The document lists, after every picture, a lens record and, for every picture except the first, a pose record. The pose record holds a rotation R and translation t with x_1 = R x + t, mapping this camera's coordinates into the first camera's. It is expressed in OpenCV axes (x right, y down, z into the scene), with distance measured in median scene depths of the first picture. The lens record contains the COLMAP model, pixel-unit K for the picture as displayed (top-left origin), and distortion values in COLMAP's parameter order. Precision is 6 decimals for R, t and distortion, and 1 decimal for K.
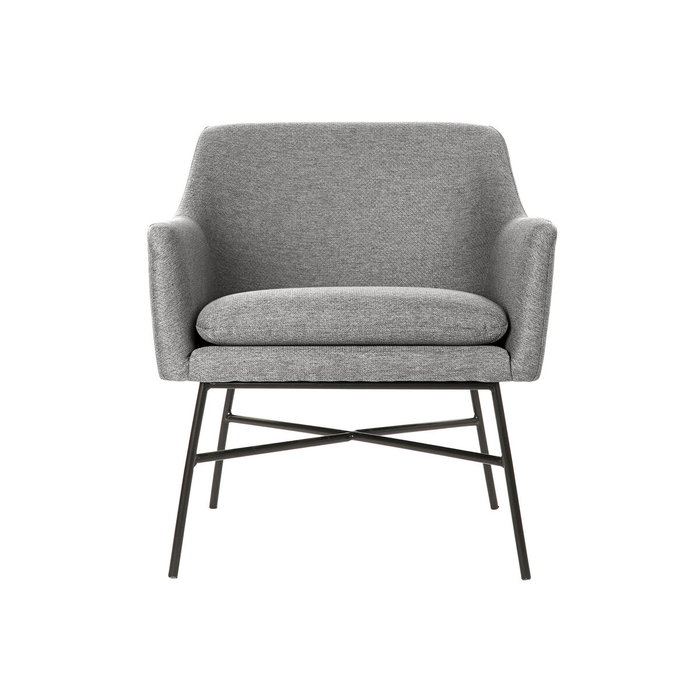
lens RADIAL K [[2074.1, 0, 350.0], [0, 2074.1, 350.0], [0, 0, 1]] dist [0.333198, 0.420349]
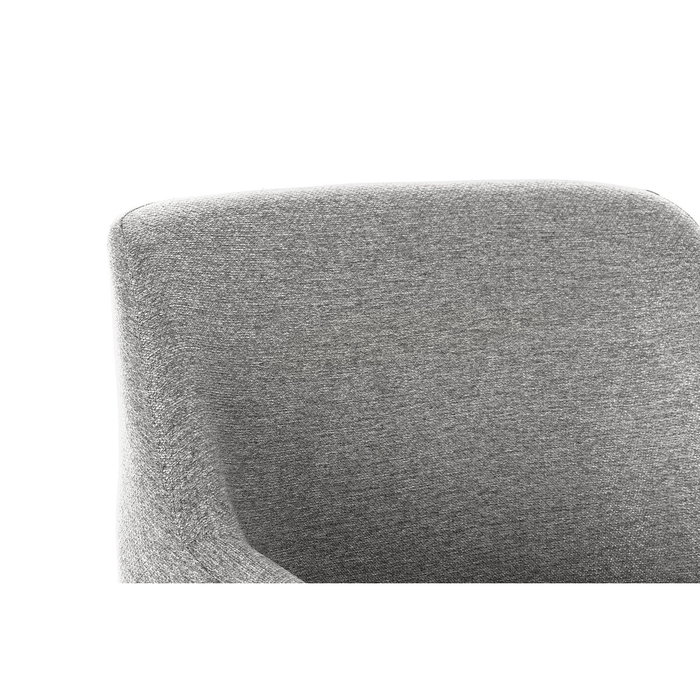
lens RADIAL K [[1969.3, 0, 350.0], [0, 1969.3, 350.0], [0, 0, 1]] dist [0.285301, 0.277892]
pose [[0.761712, -0.104964, 0.639357, -0.271063], [-0.050838, 0.974066, 0.220480, -0.167660], [-0.645918, -0.200446, 0.736622, 0.714152]]
